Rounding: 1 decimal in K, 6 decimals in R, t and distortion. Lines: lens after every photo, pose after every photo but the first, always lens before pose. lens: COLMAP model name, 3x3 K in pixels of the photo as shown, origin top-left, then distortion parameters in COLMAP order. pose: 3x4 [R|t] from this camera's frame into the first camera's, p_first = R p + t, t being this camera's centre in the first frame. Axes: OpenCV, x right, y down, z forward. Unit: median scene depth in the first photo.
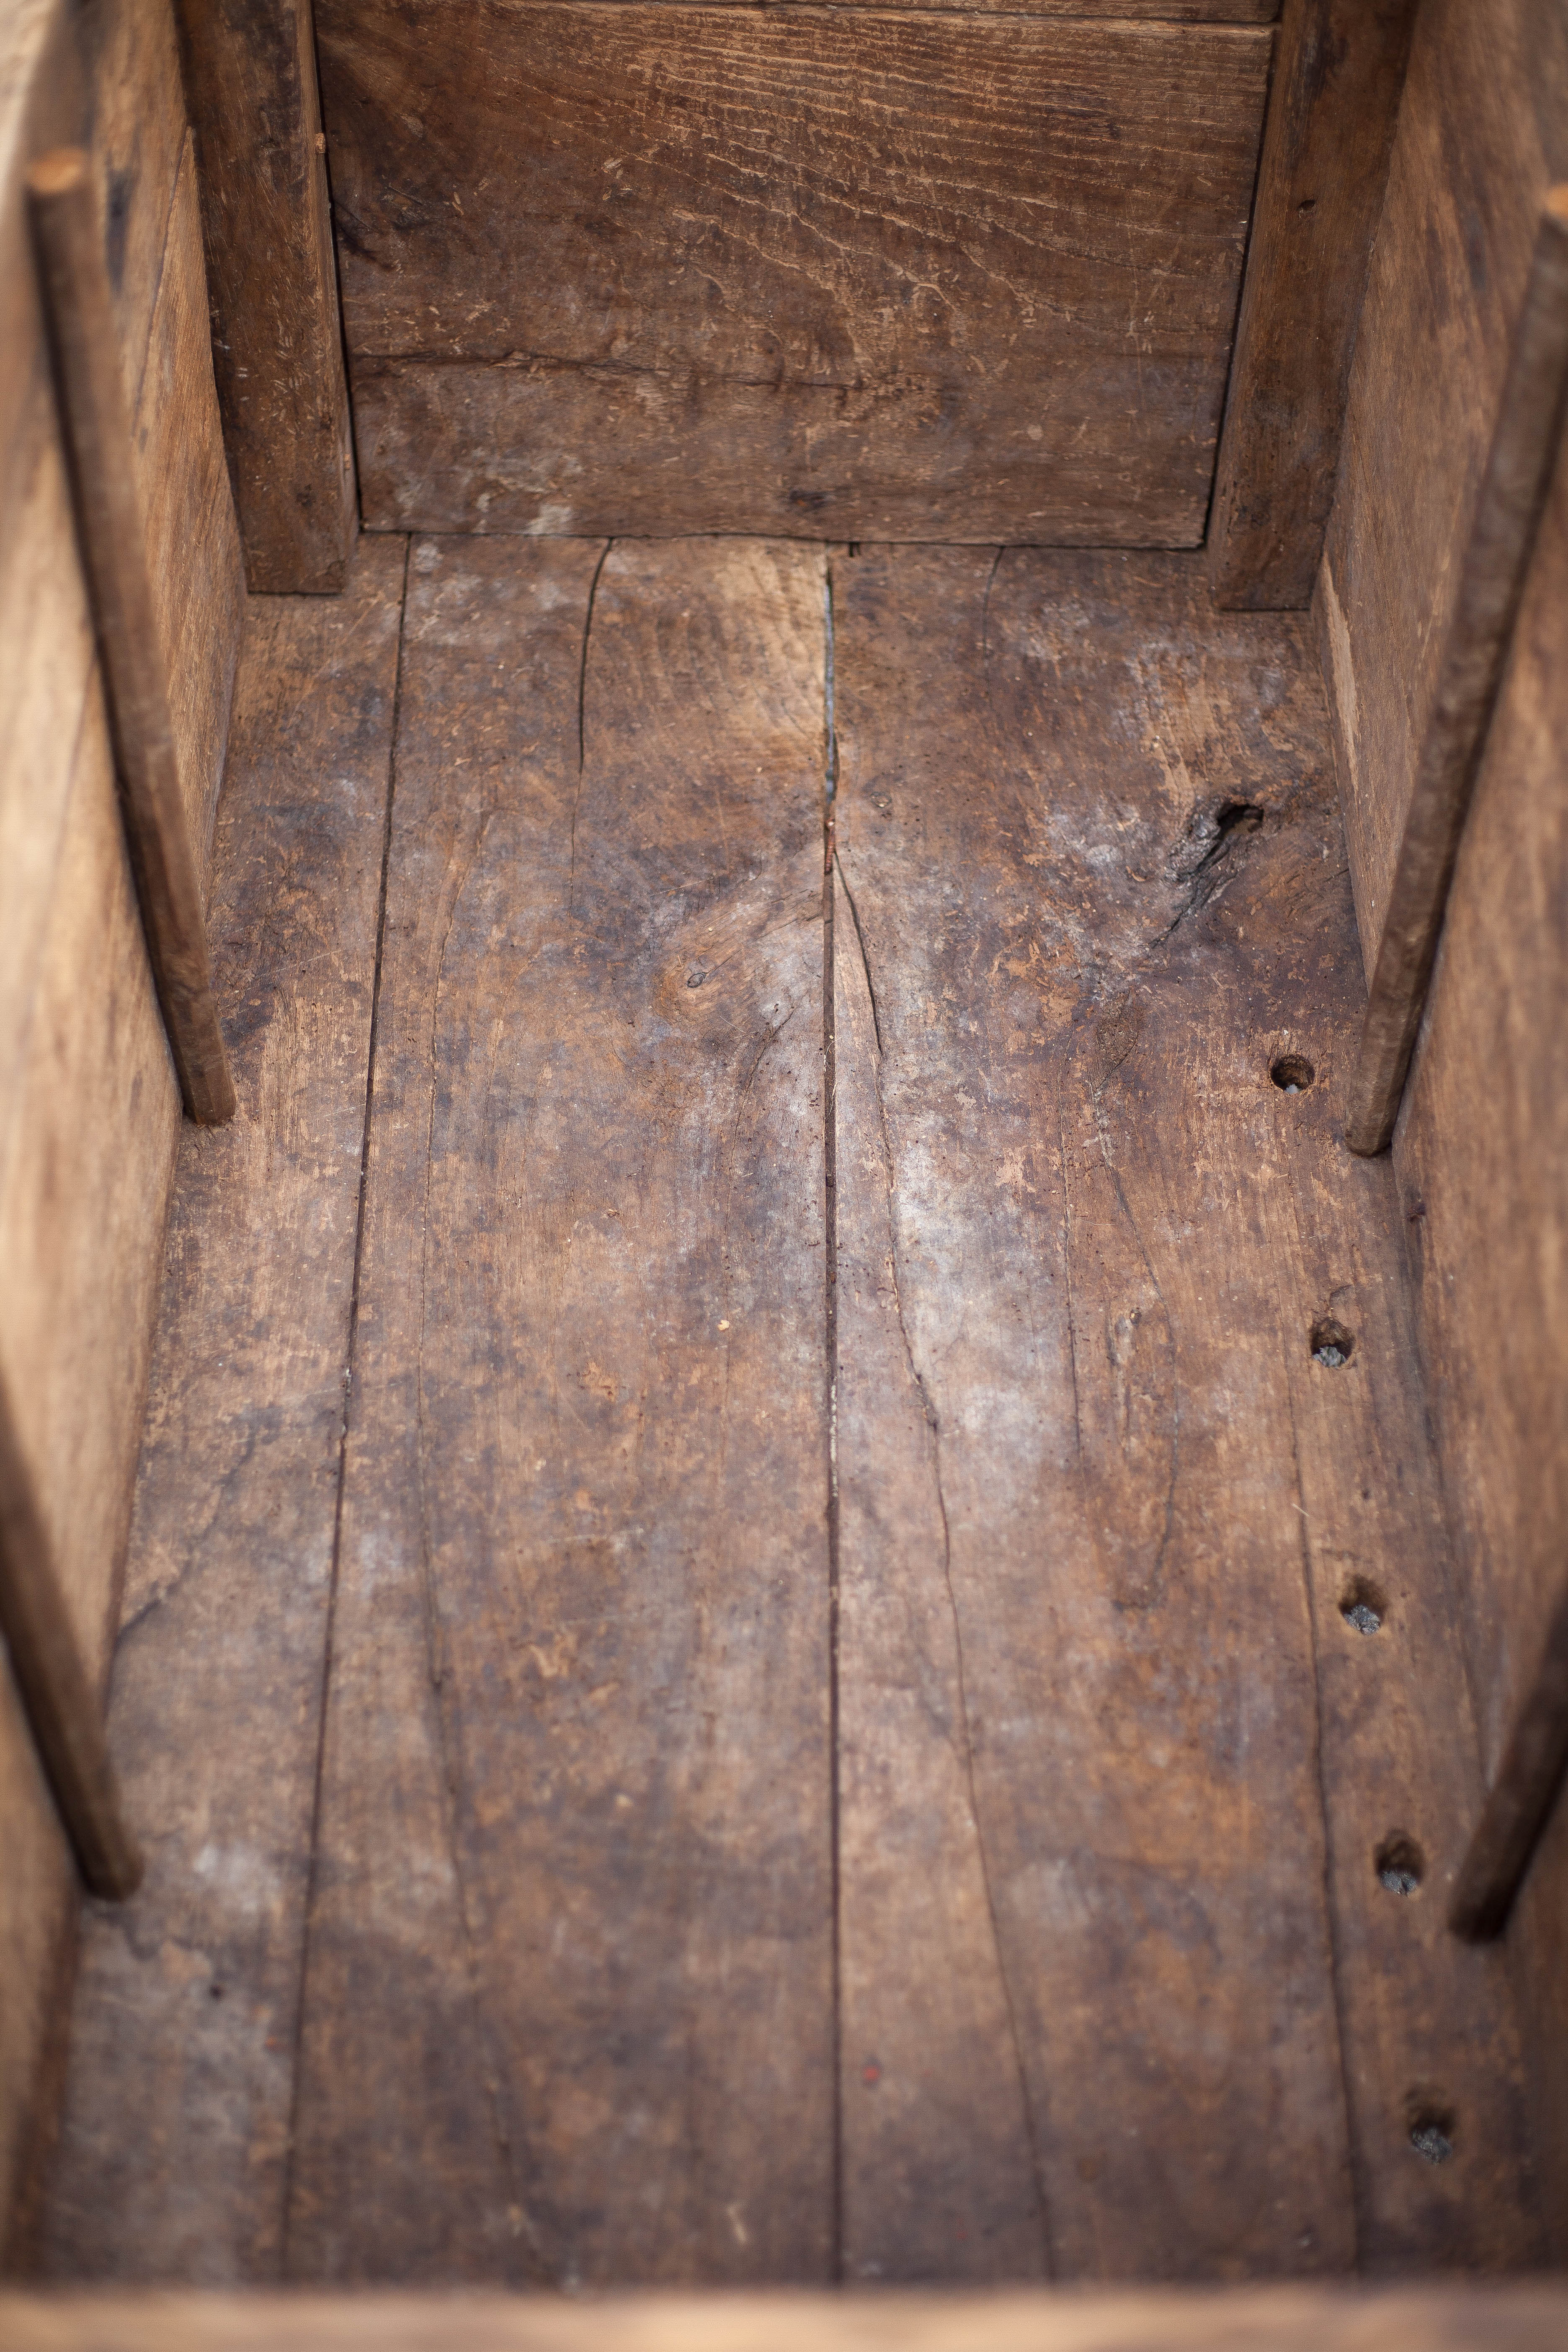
lens RADIAL K [[3523.7, 0, 791.1], [0, 3523.7, 1144.4], [0, 0, 1]] dist [-0.132311, 0.010634]
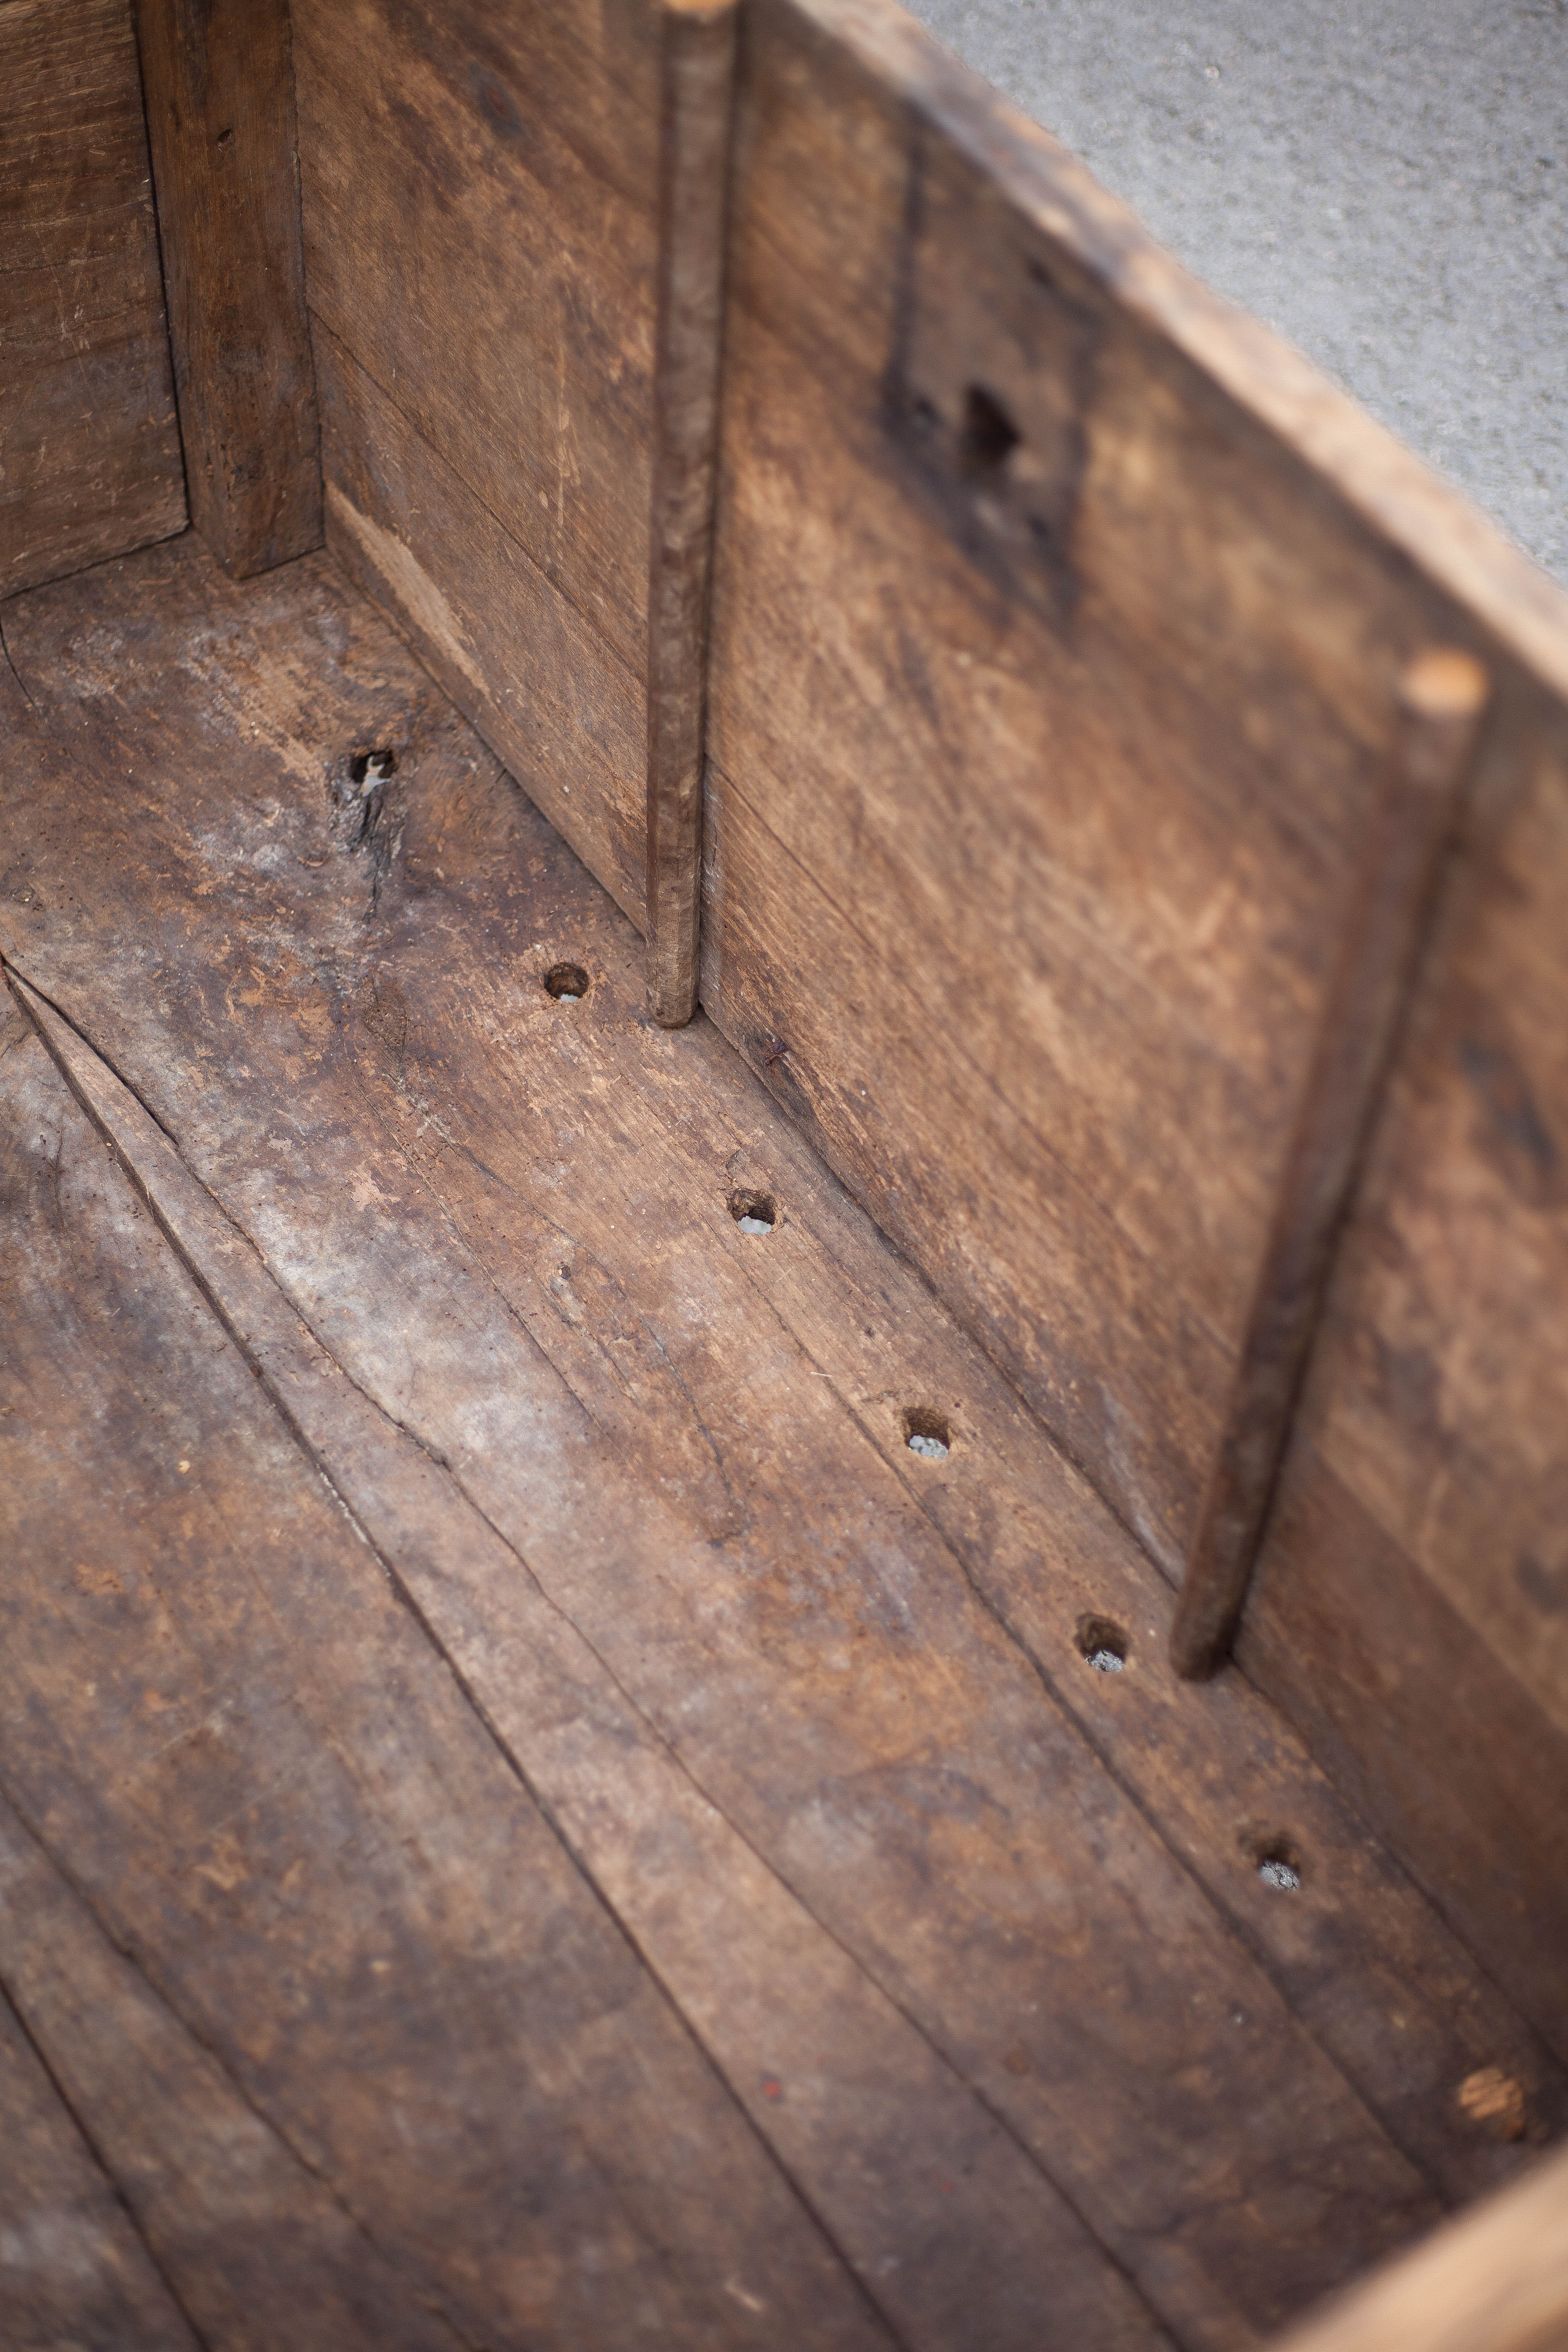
lens RADIAL K [[3523.7, 0, 791.1], [0, 3523.7, 1144.4], [0, 0, 1]] dist [-0.132311, 0.010634]
pose [[0.842172, -0.406627, 0.354119, -0.173765], [0.403945, 0.910808, 0.085192, -0.038792], [-0.357176, 0.071299, 0.931312, 0.084371]]
